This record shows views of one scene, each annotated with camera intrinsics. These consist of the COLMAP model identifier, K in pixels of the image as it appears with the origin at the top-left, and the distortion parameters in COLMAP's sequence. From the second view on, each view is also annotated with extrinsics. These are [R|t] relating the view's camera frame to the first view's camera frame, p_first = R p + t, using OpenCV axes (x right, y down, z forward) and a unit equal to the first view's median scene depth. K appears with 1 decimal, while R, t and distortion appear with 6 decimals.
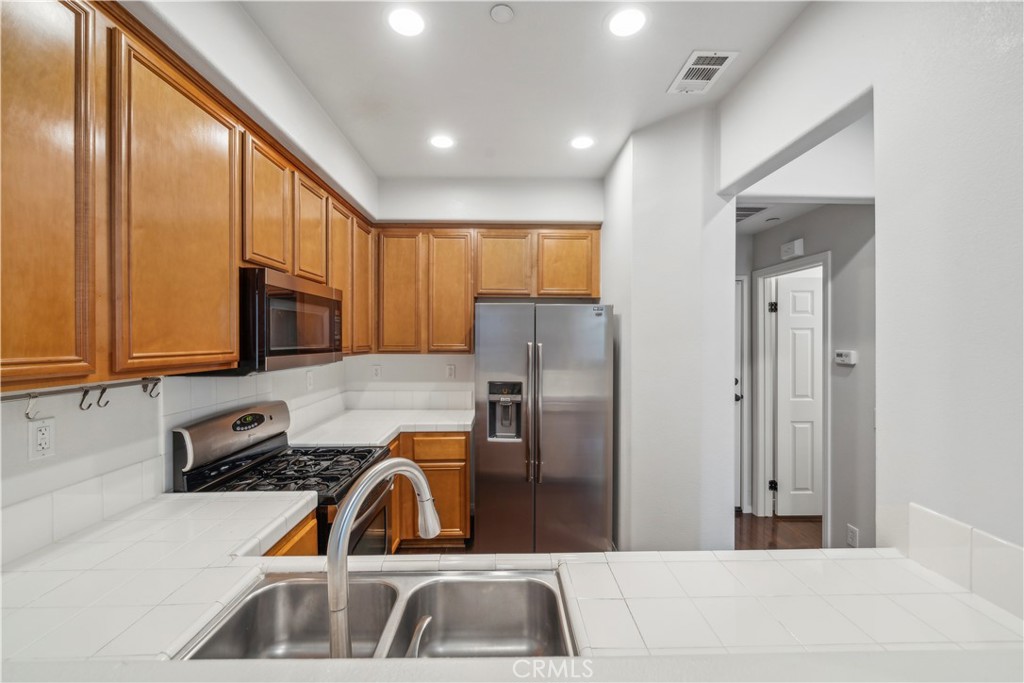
lens RADIAL K [[405.5, 0, 512.0], [0, 405.5, 341.5], [0, 0, 1]] dist [0.000169, 0.000033]
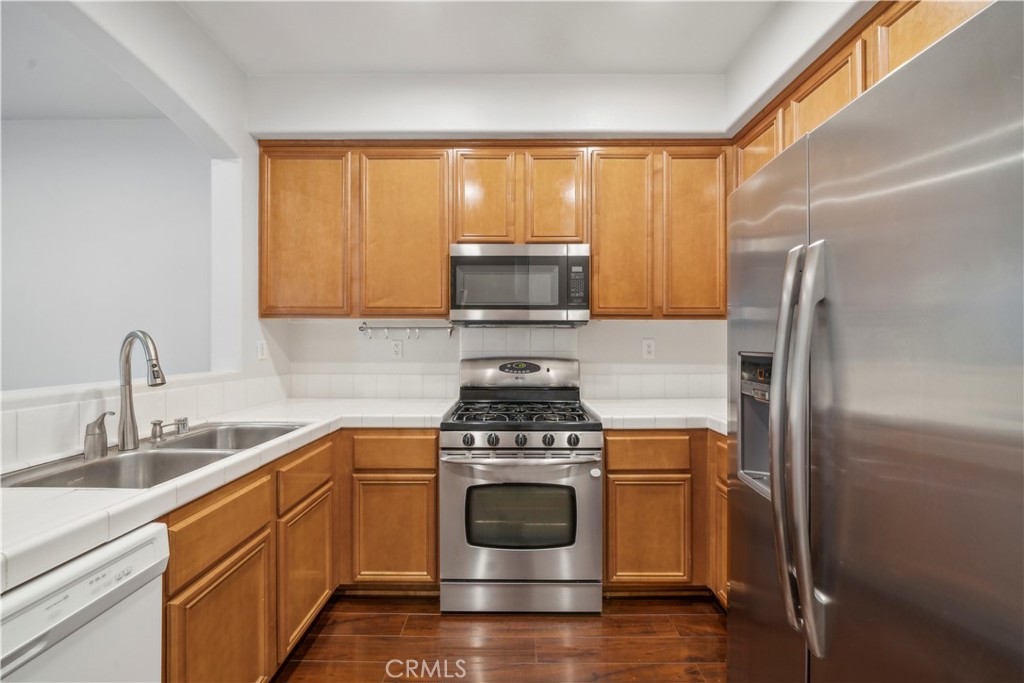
lens RADIAL K [[352.9, 0, 512.0], [0, 352.9, 341.5], [0, 0, 1]] dist [-0.032971, -0.000101]
pose [[-0.019789, -0.012122, -0.999731, 0.461958], [-0.004204, 0.999919, -0.012041, 0.133295], [0.999795, 0.003964, -0.019839, 1.021603]]
